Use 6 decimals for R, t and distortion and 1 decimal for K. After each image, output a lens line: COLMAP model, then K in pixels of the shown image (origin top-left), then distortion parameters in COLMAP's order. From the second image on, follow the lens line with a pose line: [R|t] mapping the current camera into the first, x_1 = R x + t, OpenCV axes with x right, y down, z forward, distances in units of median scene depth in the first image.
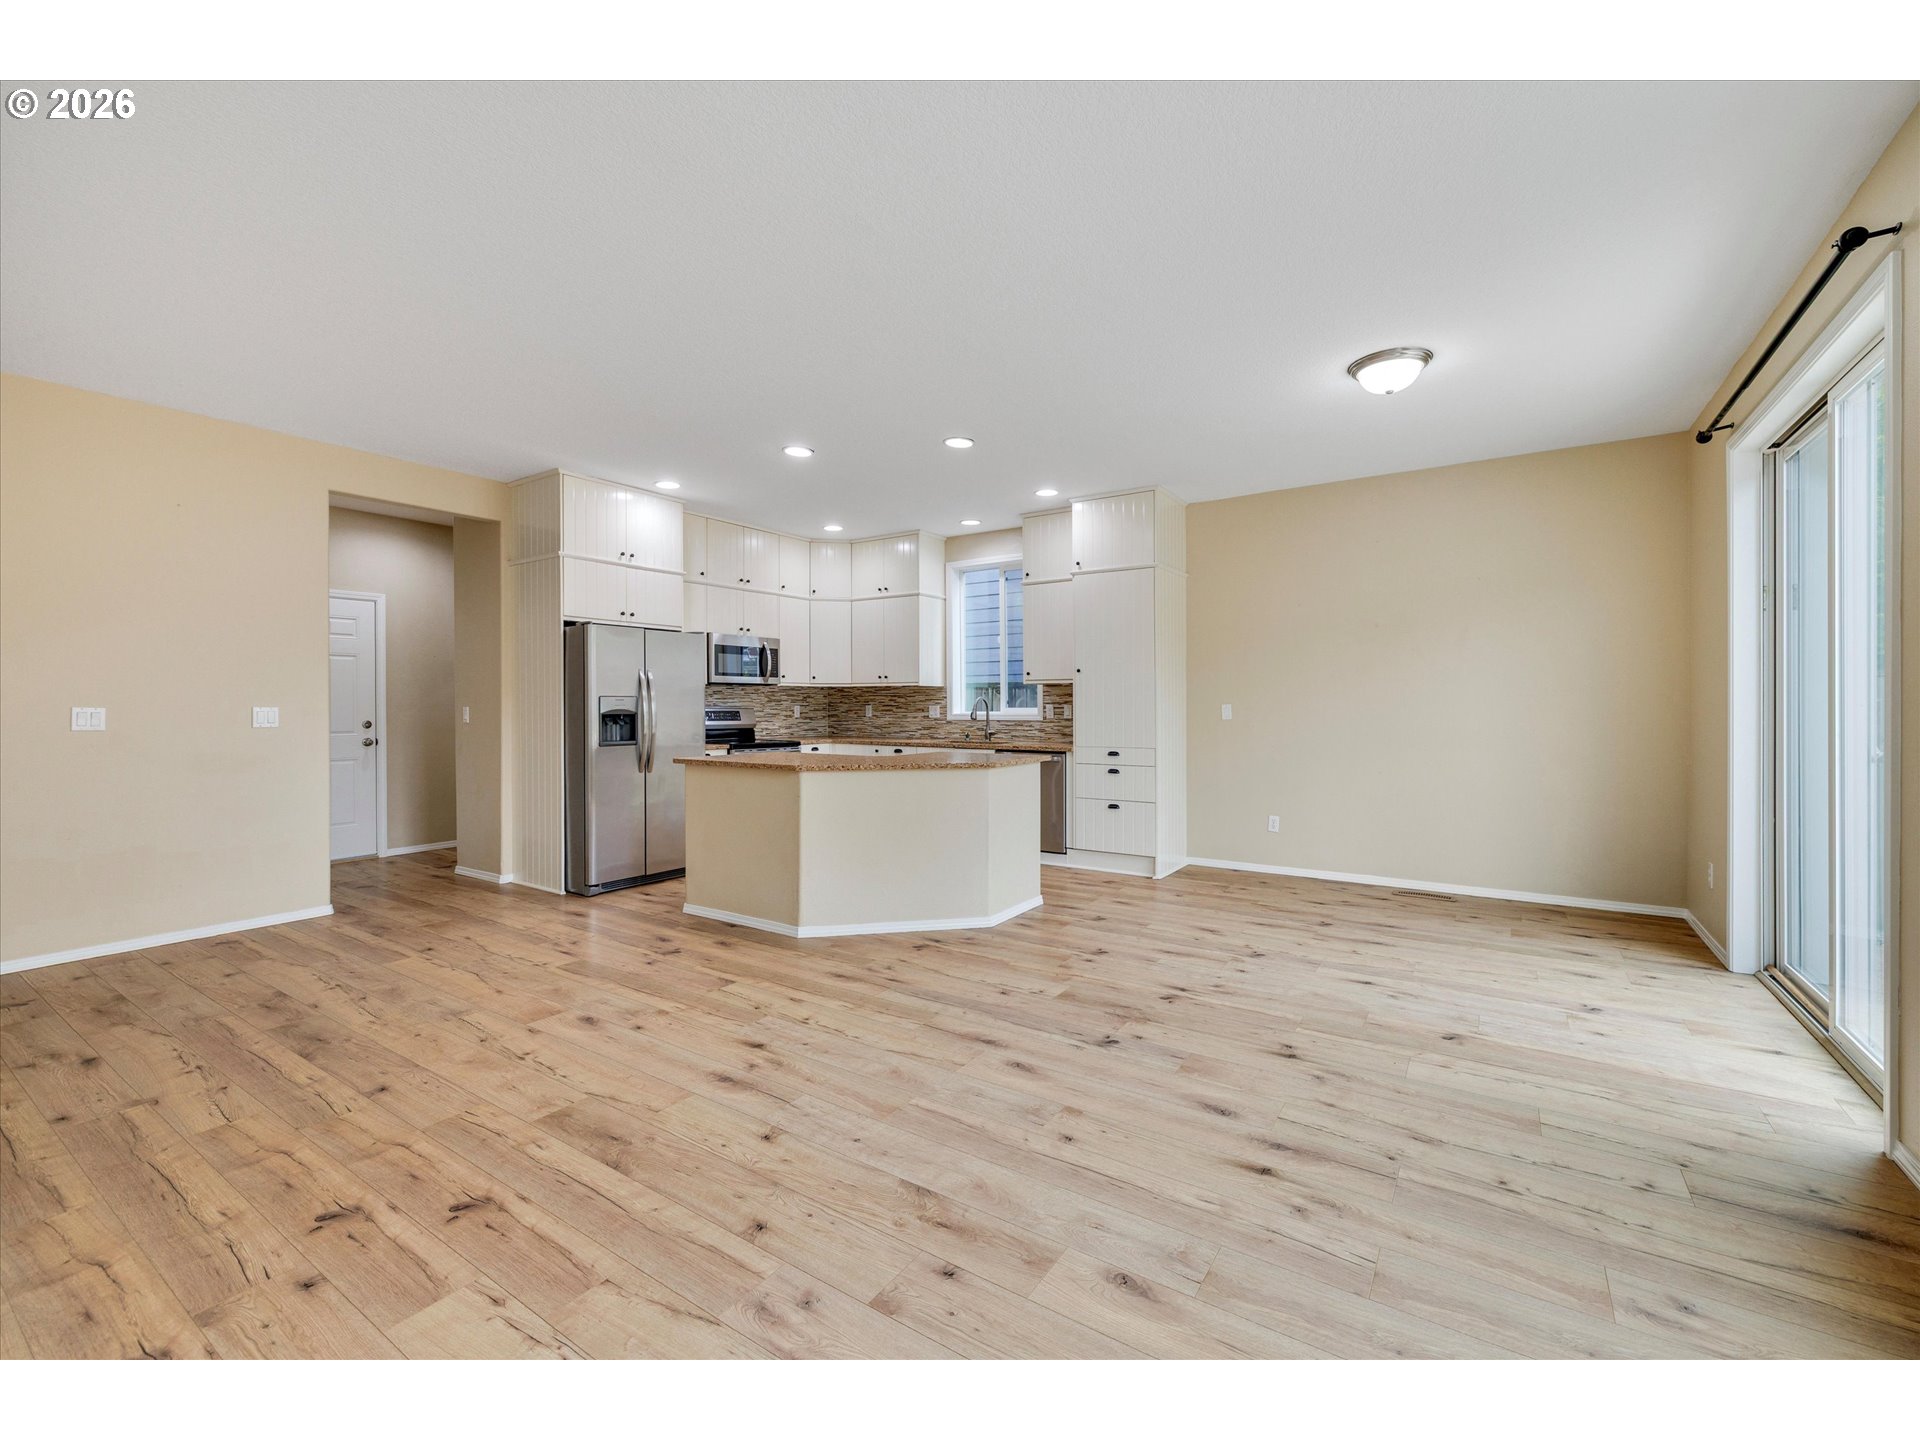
lens RADIAL K [[811.3, 0, 954.6], [0, 811.3, 709.5], [0, 0, 1]] dist [0.000134, -0.000042]
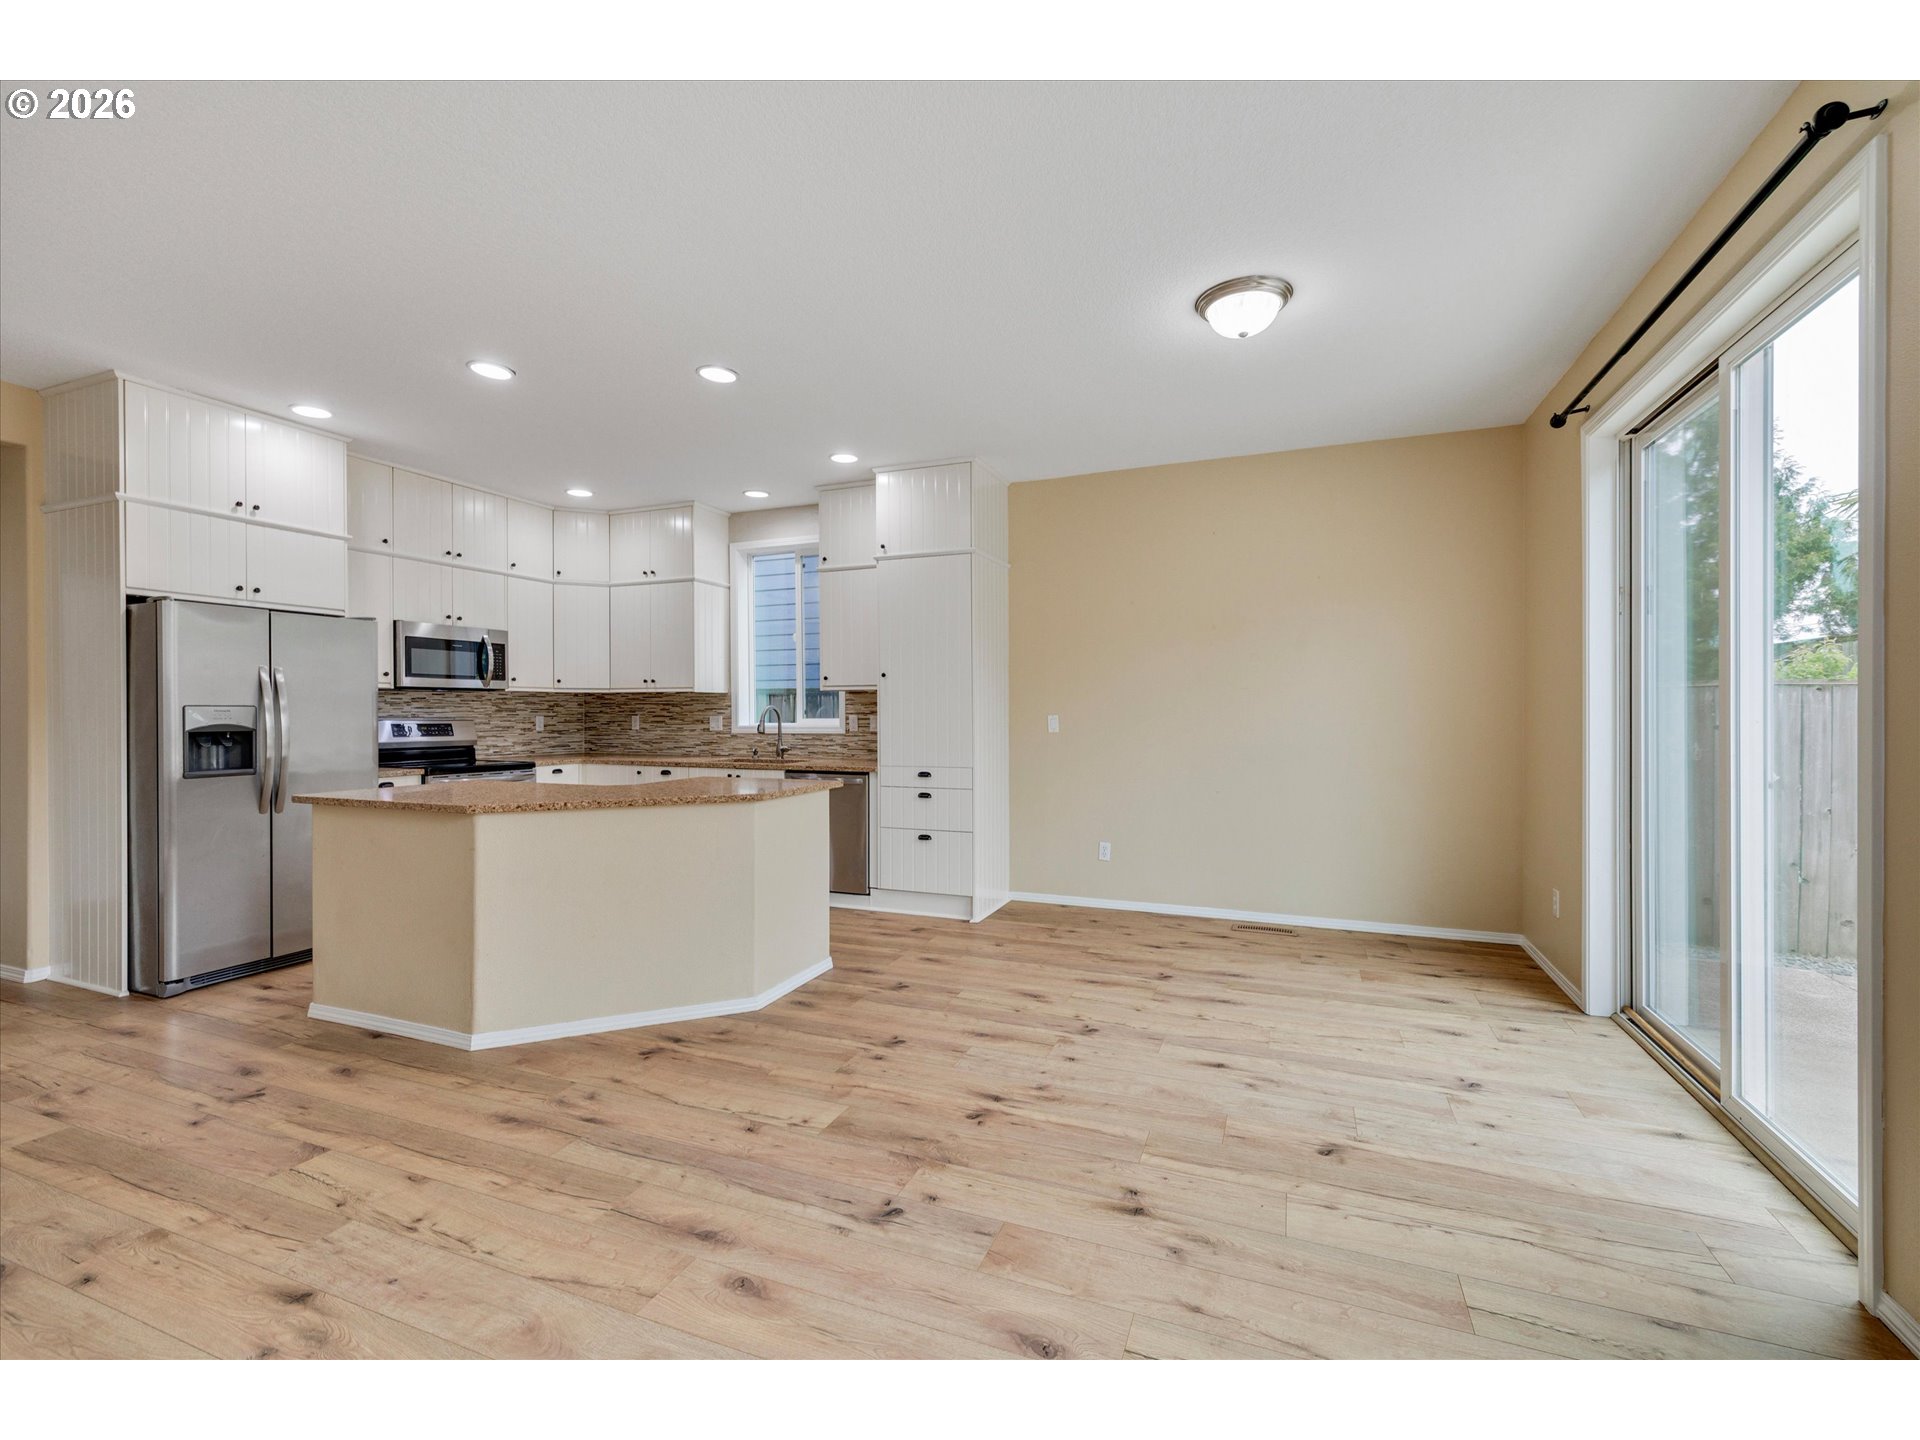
lens RADIAL K [[834.5, 0, 958.6], [0, 834.5, 715.7], [0, 0, 1]] dist [0.001276, 0.001728]
pose [[0.978232, -0.001048, 0.207511, 0.058214], [0.001110, 0.999999, -0.000183, -0.006785], [-0.207511, 0.000410, 0.978233, 0.168472]]
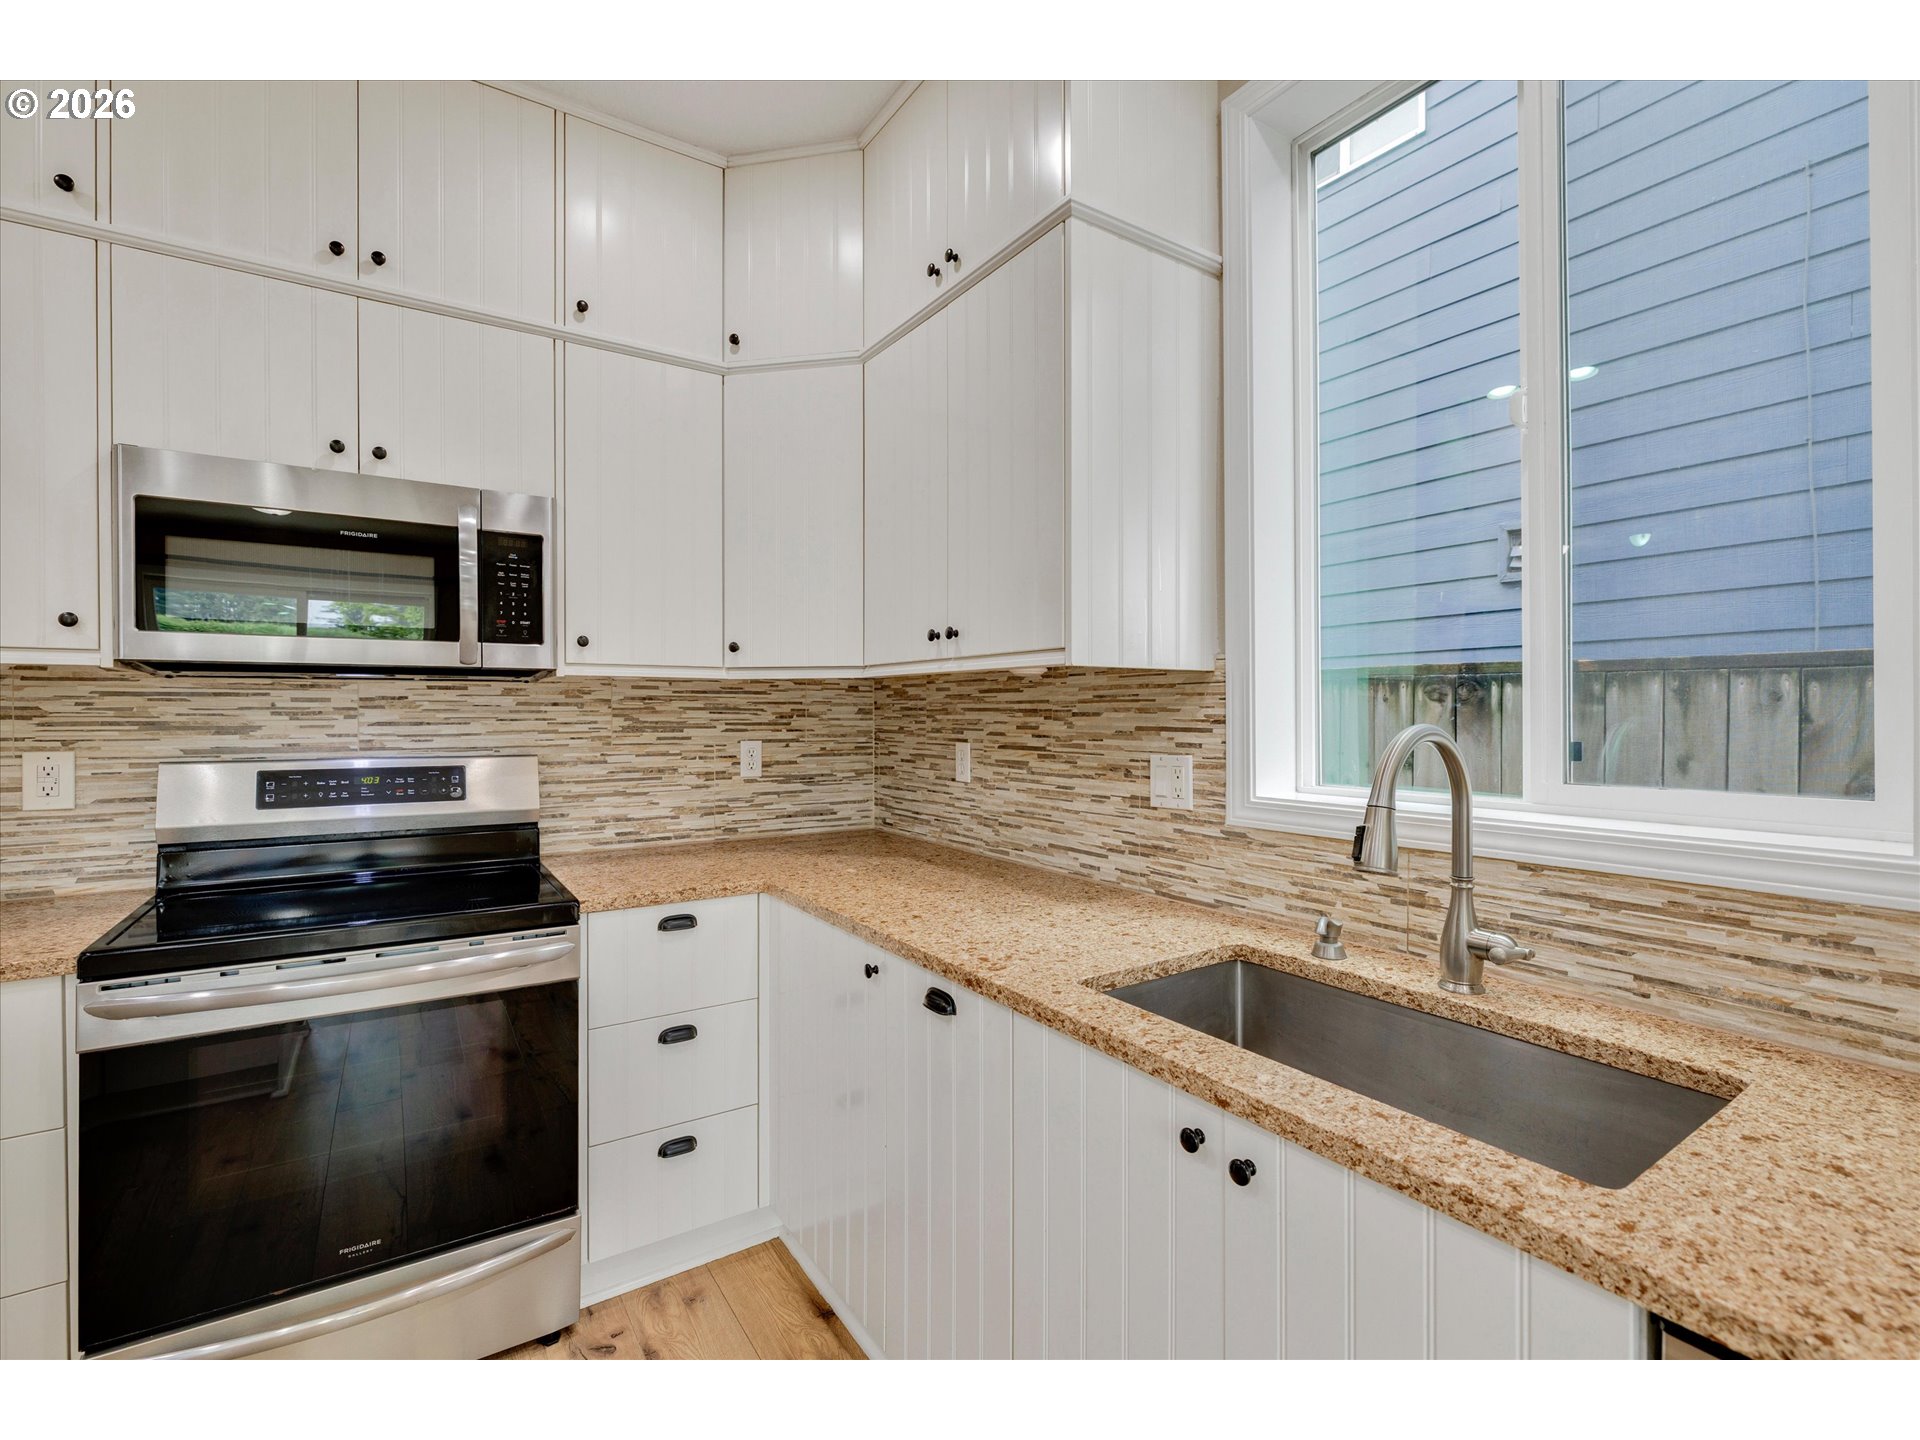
lens RADIAL K [[859.7, 0, 957.9], [0, 859.7, 717.4], [0, 0, 1]] dist [-0.009067, 0.002410]
pose [[0.925373, 0.003875, -0.379039, 0.016103], [-0.003387, 0.999992, 0.001955, -0.022944], [0.379044, -0.000526, 0.925379, 1.085730]]
